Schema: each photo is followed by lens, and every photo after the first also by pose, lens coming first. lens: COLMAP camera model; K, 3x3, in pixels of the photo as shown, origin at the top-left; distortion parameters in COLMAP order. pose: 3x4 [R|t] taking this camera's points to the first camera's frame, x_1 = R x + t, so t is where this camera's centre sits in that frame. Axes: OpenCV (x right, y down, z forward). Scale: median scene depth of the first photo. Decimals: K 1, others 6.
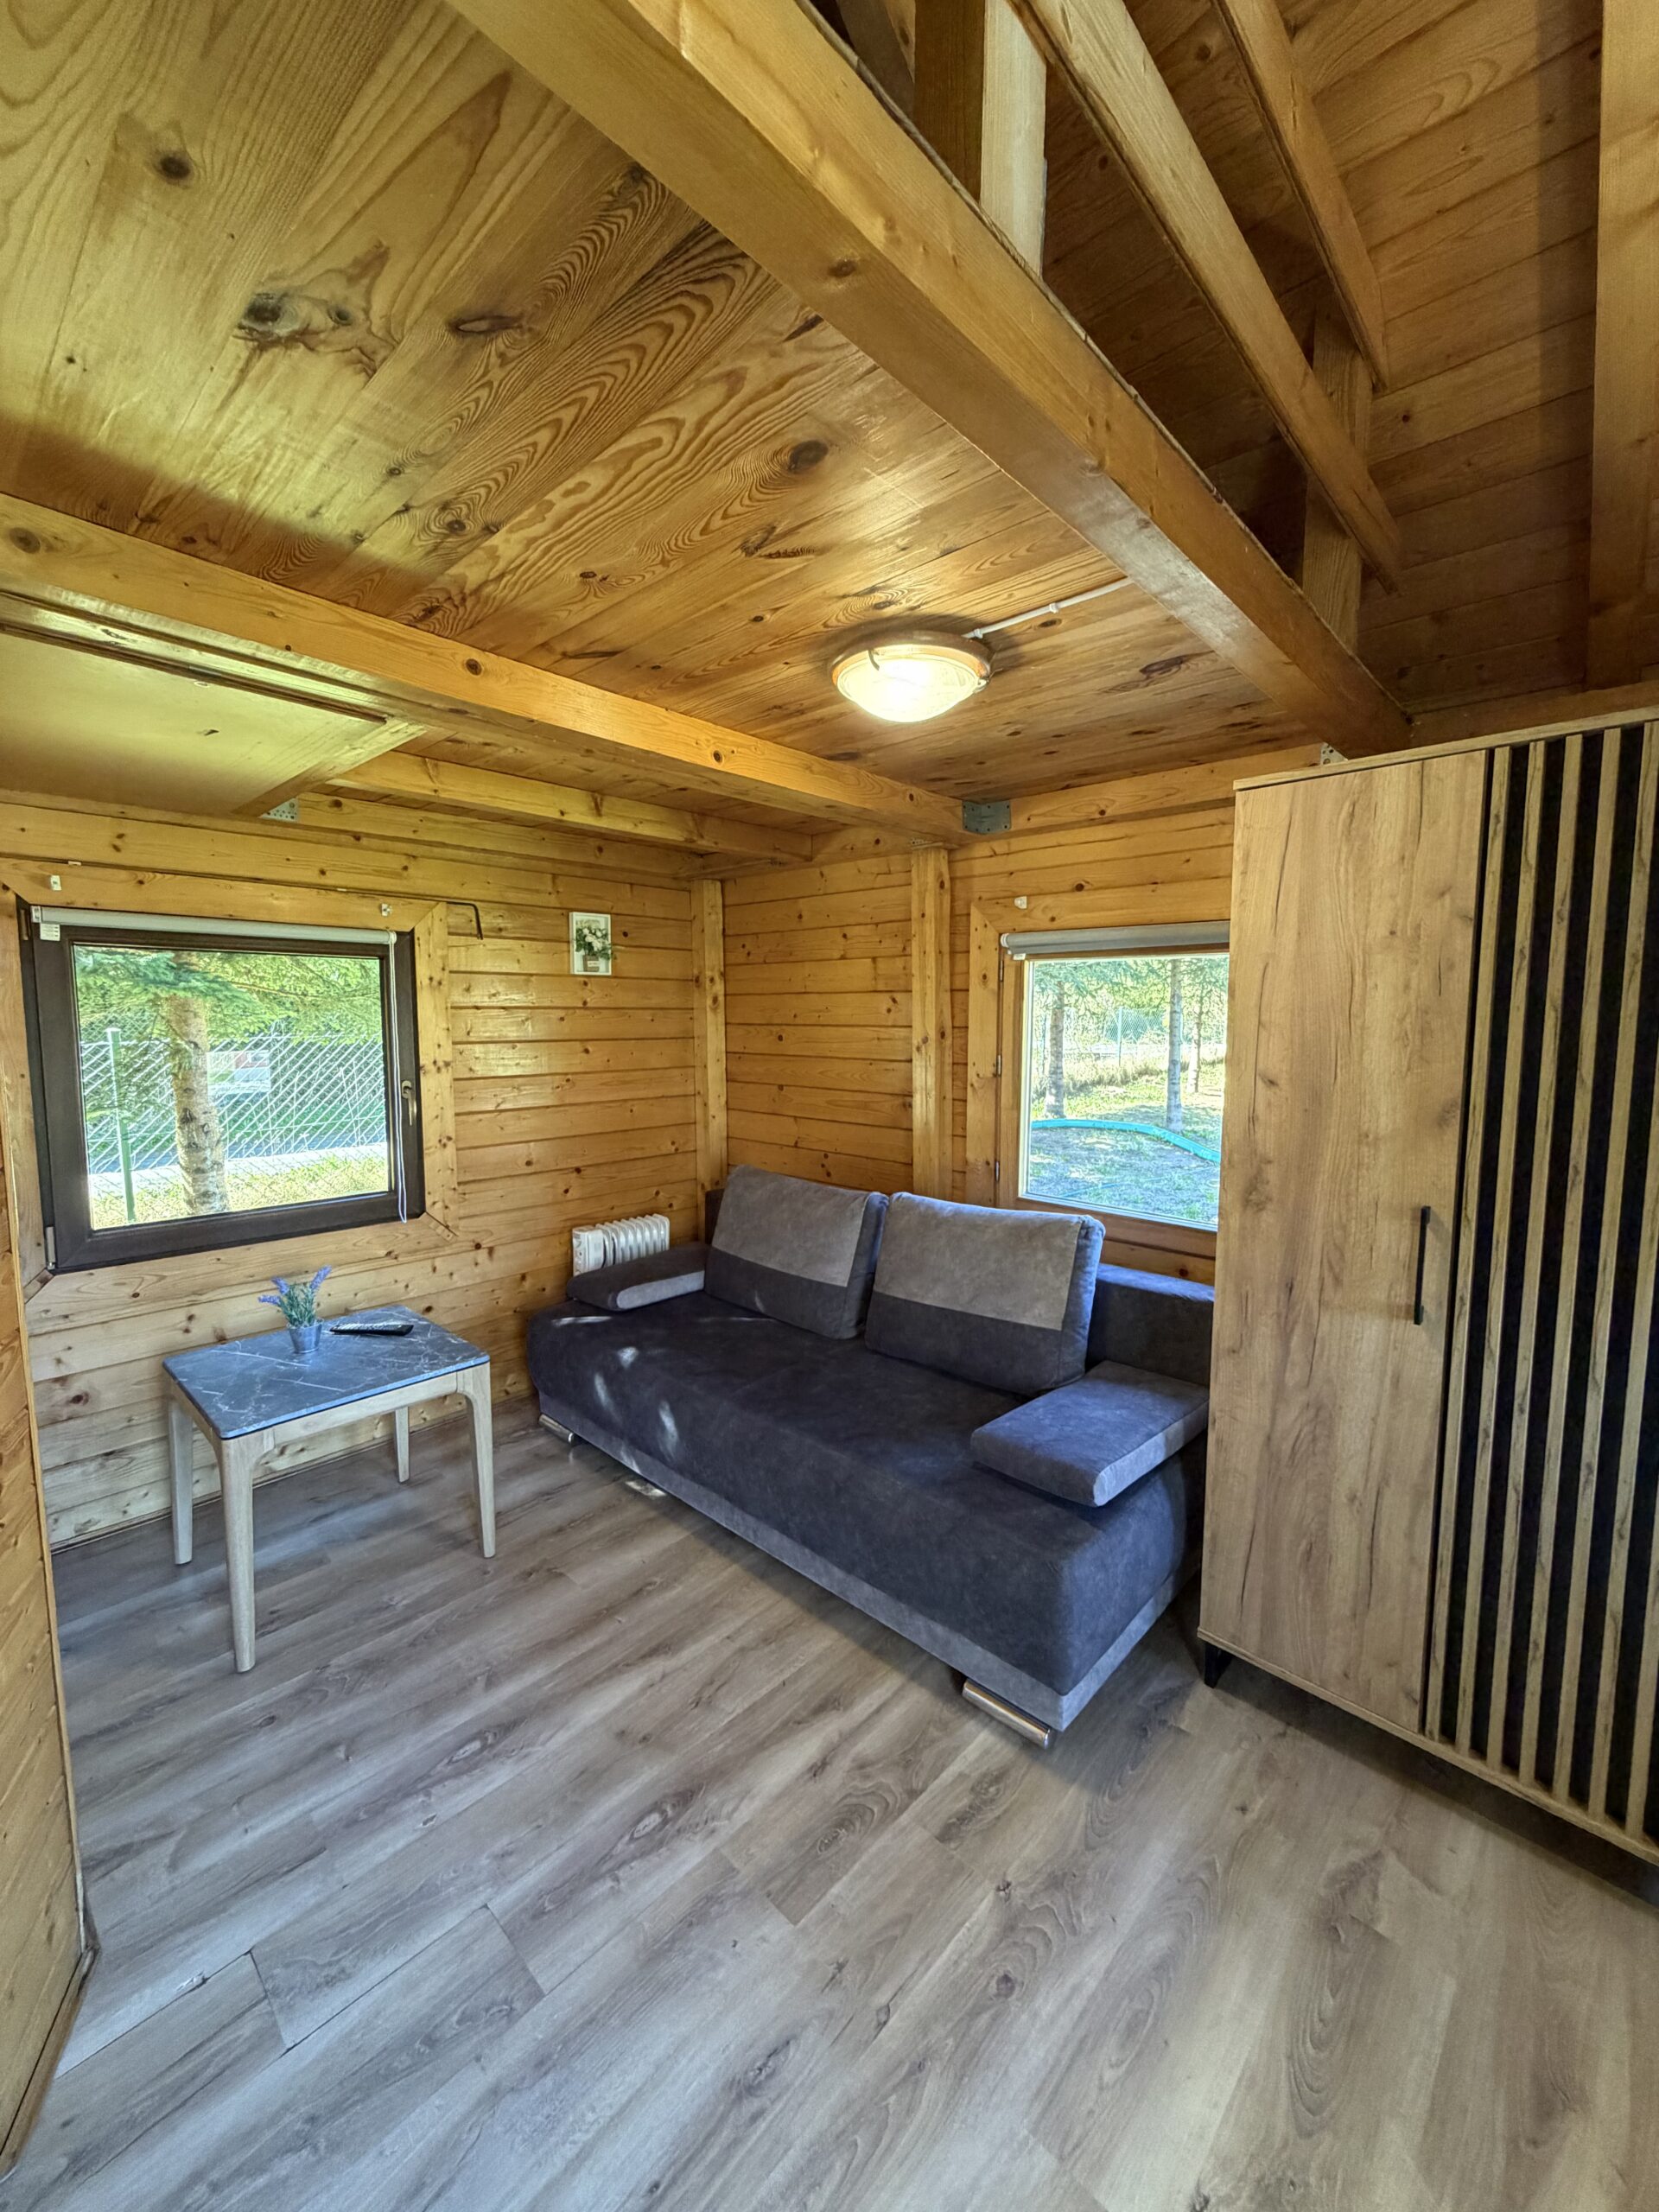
lens RADIAL K [[896.1, 0, 814.9], [0, 896.1, 1099.0], [0, 0, 1]] dist [0.000593, -0.000088]
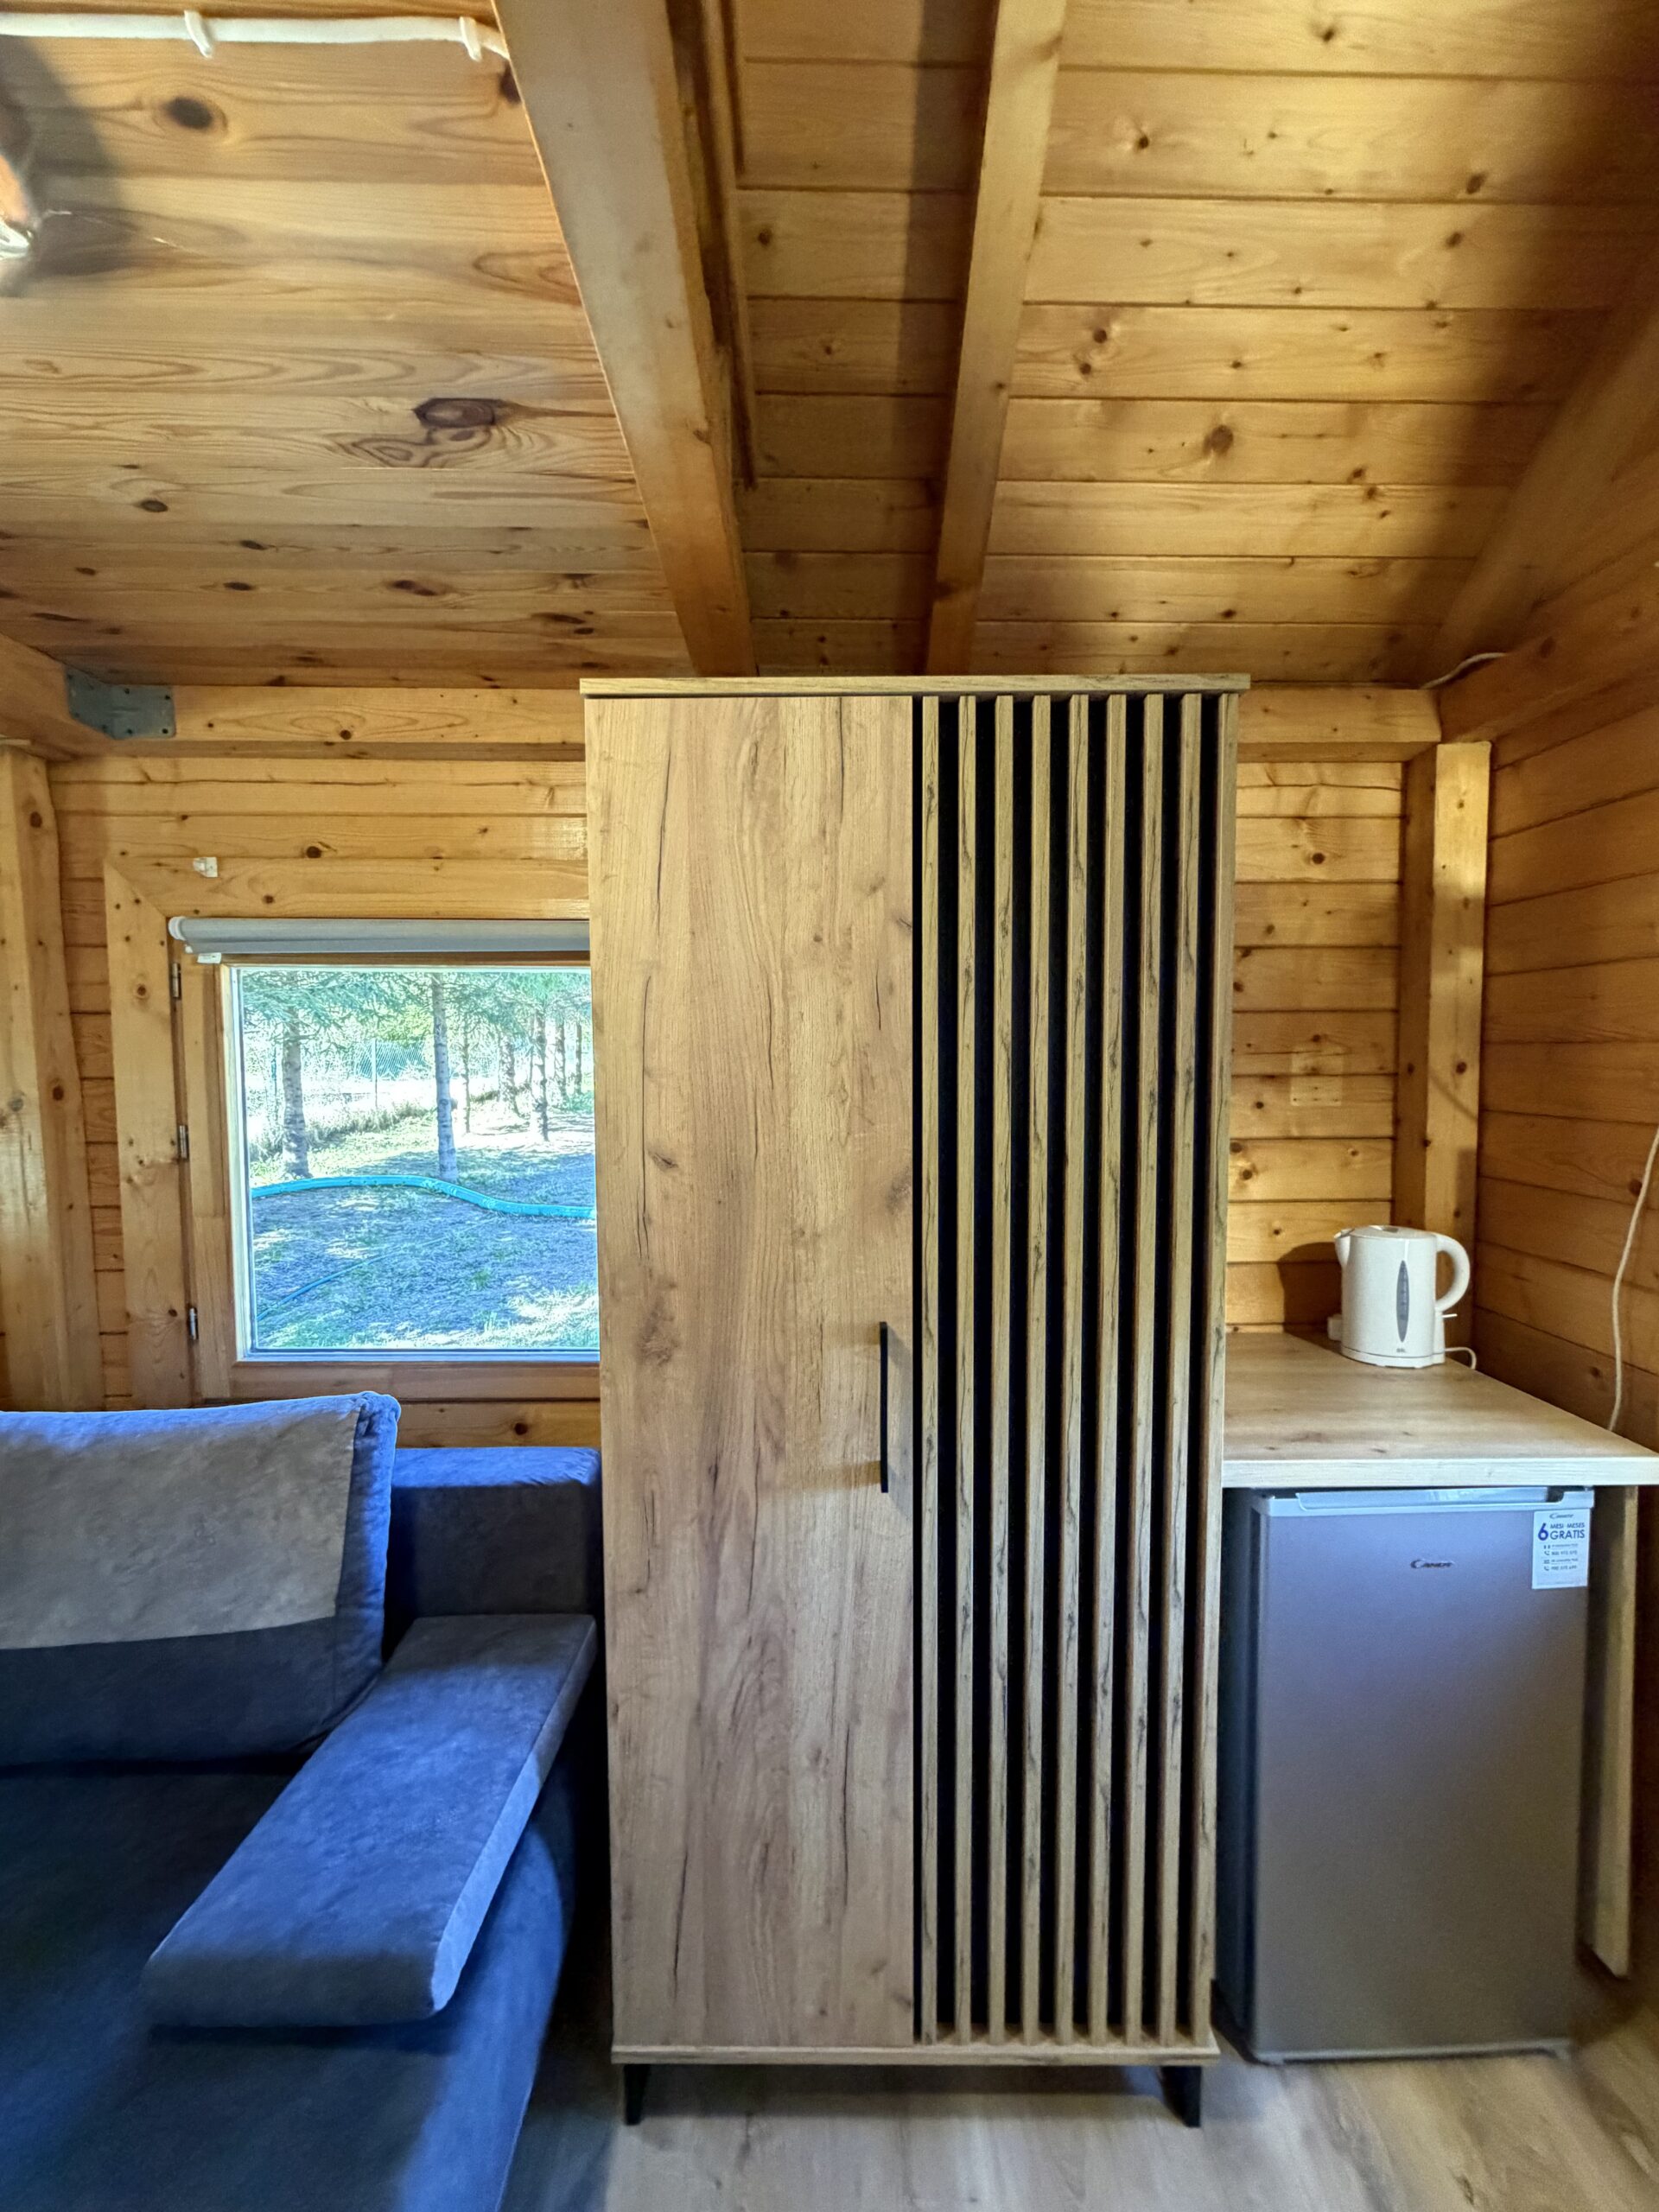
lens RADIAL K [[896.1, 0, 814.9], [0, 896.1, 1099.0], [0, 0, 1]] dist [0.000593, -0.000088]
pose [[0.703506, -0.049220, 0.708983, 0.101282], [0.073111, 0.997318, -0.003309, -0.041727], [-0.706919, 0.054162, 0.705218, 0.363604]]
